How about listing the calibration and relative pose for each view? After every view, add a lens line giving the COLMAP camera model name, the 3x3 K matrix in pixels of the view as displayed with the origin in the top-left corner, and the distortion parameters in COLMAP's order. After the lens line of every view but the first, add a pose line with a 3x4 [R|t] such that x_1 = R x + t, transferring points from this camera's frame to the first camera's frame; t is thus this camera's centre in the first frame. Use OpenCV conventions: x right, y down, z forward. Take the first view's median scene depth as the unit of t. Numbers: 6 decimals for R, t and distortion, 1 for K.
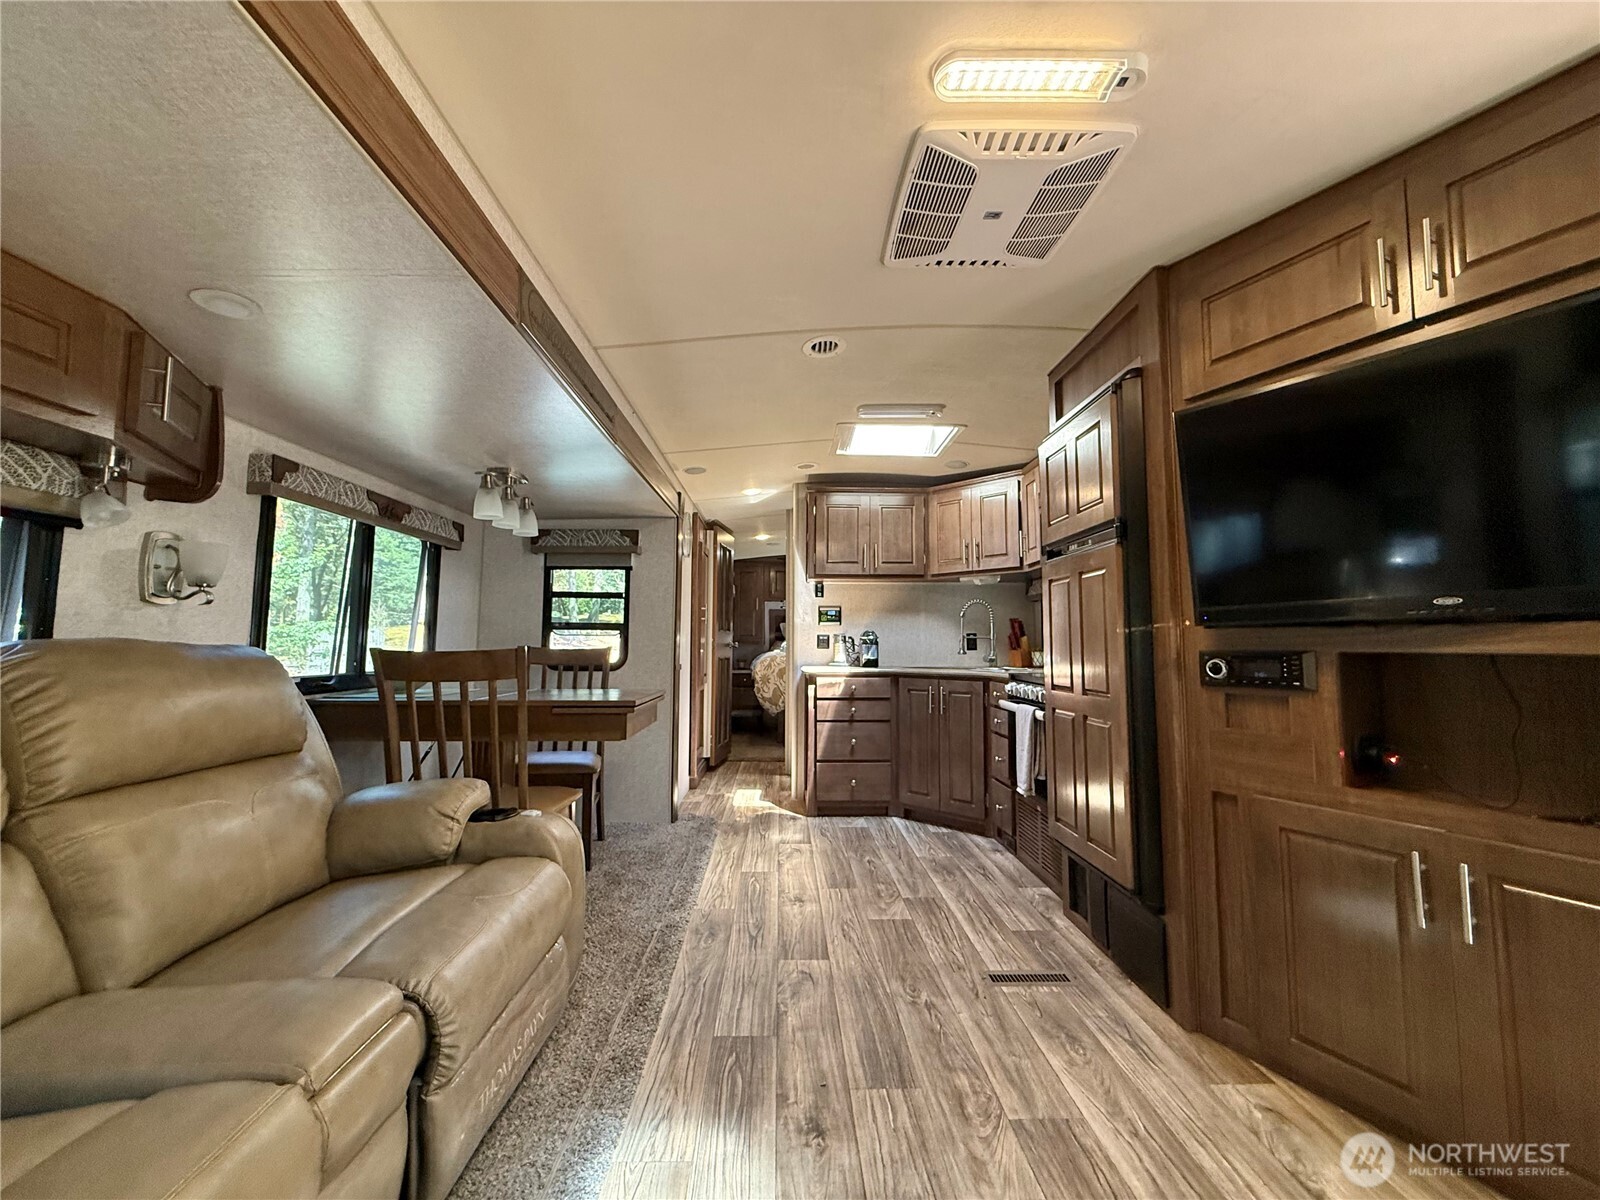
lens RADIAL K [[636.3, 0, 798.4], [0, 636.3, 596.9], [0, 0, 1]] dist [-0.001407, 0.000057]
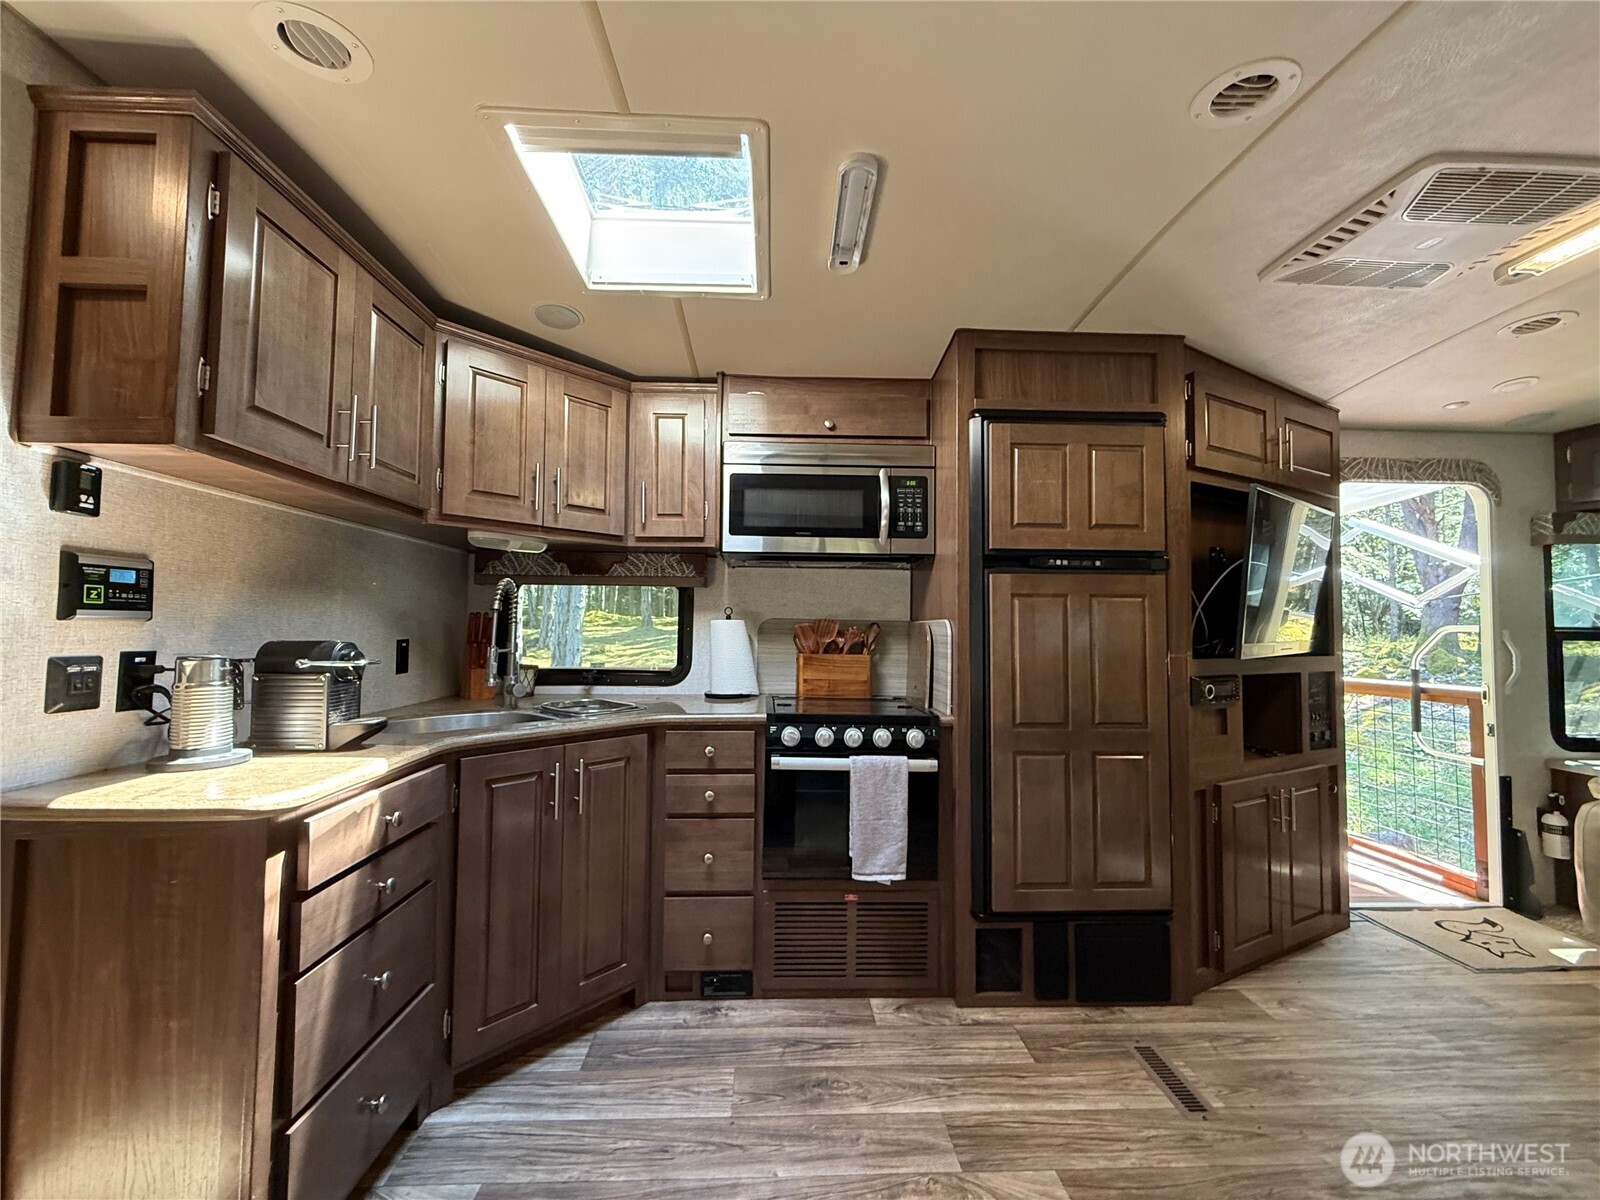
lens RADIAL K [[636.3, 0, 794.6], [0, 636.3, 595.7], [0, 0, 1]] dist [-0.001407, 0.000057]
pose [[-0.012264, 0.048410, 0.998752, -0.433037], [-0.085143, 0.995149, -0.049281, 0.041827], [-0.996293, -0.085641, -0.008083, 1.340984]]
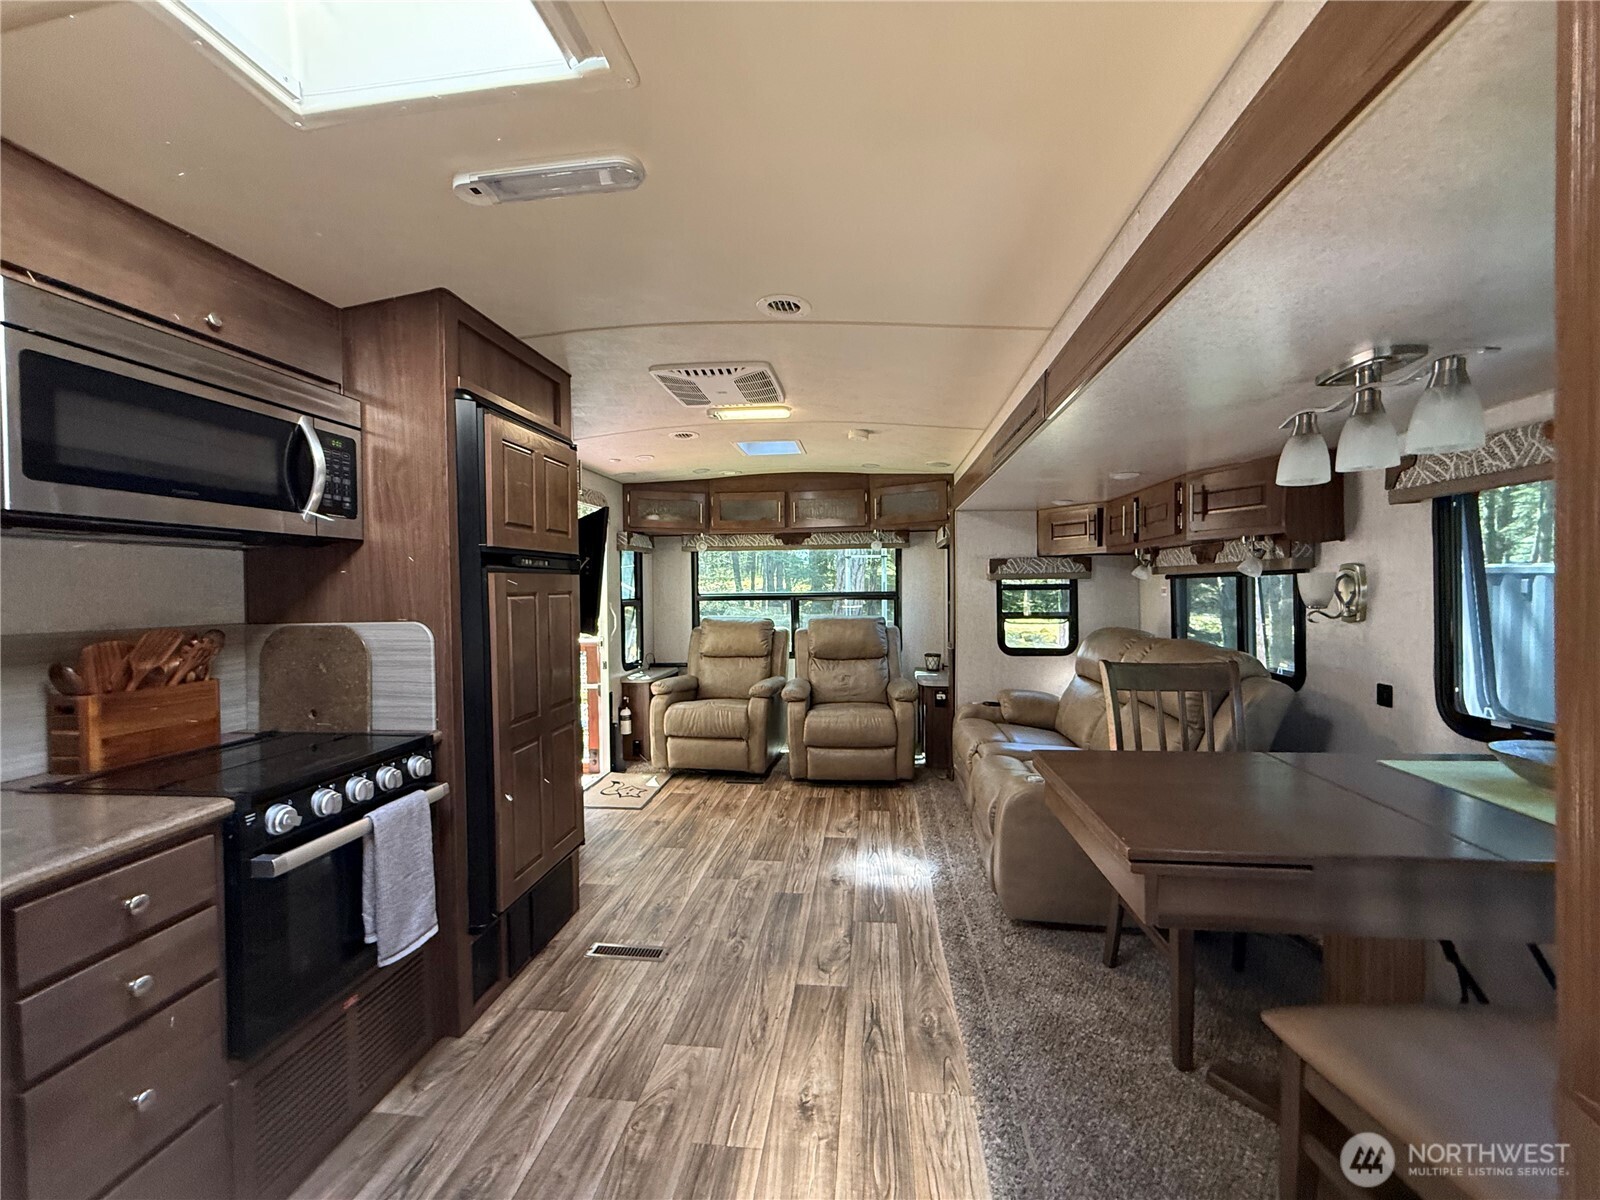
lens RADIAL K [[636.3, 0, 796.0], [0, 636.3, 595.3], [0, 0, 1]] dist [-0.001407, 0.000057]
pose [[-0.988632, 0.008736, 0.150102, -0.094930], [-0.000075, 0.998282, -0.058597, 0.024890], [-0.150356, -0.057942, -0.986932, 1.824010]]
